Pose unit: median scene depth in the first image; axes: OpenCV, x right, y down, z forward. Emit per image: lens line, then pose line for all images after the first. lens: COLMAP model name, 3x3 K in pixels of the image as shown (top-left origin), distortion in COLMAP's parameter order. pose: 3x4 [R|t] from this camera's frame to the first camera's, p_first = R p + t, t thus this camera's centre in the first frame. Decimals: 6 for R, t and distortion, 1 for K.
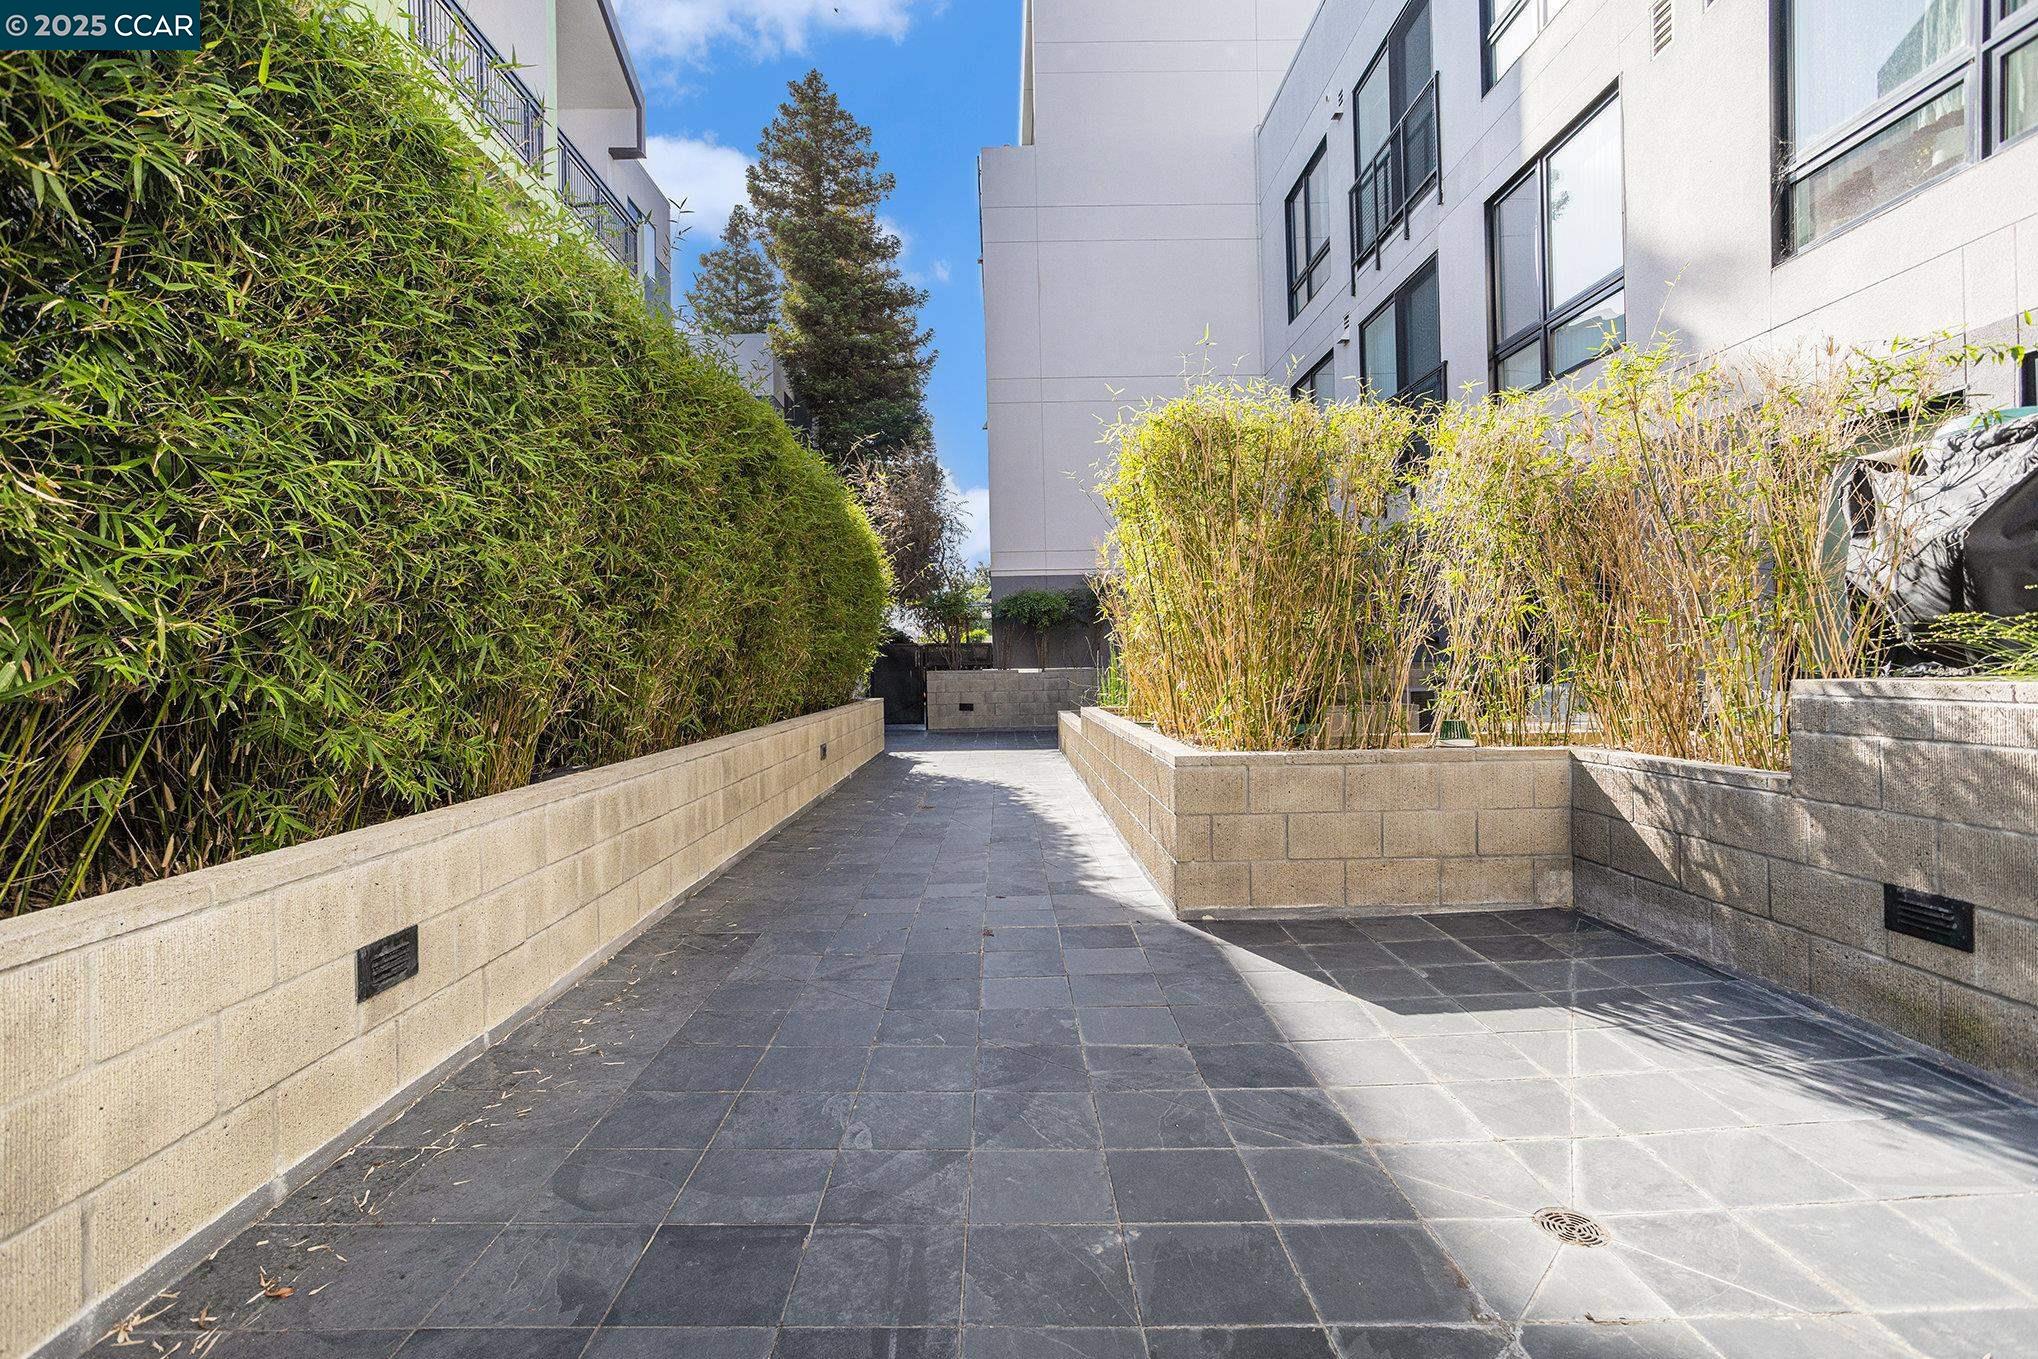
lens RADIAL K [[984.9, 0, 1019.0], [0, 984.9, 679.5], [0, 0, 1]] dist [-0.001964, 0.009825]
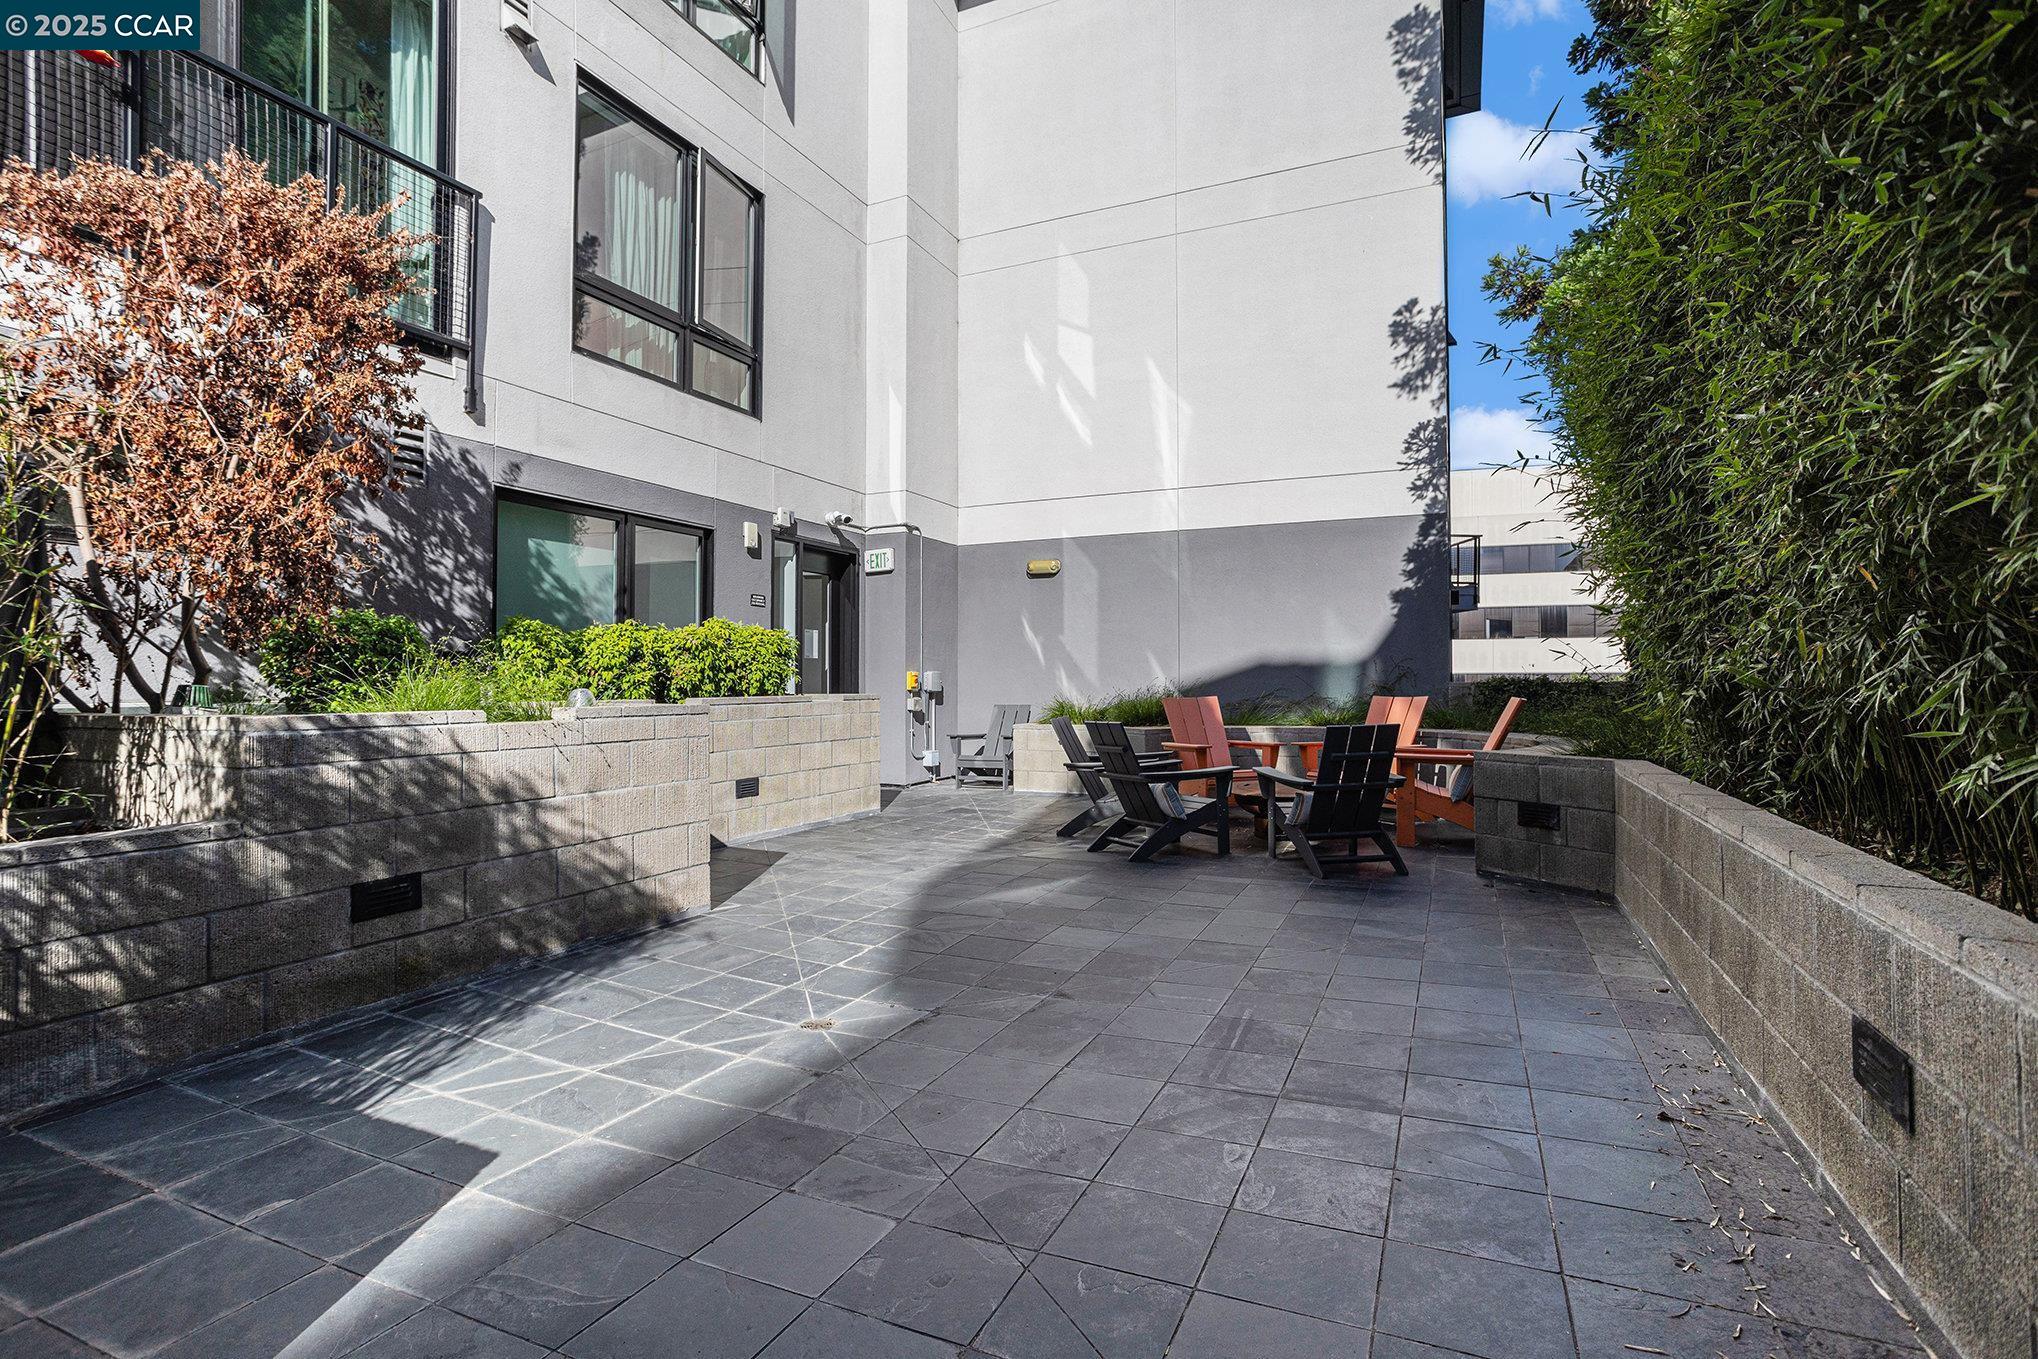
lens RADIAL K [[983.4, 0, 1019.0], [0, 983.4, 679.5], [0, 0, 1]] dist [-0.001583, 0.045578]
pose [[-0.905608, 0.024631, 0.423400, -0.331341], [0.025245, 0.999673, -0.004160, -0.010567], [-0.423363, 0.006921, -0.905934, 1.661361]]
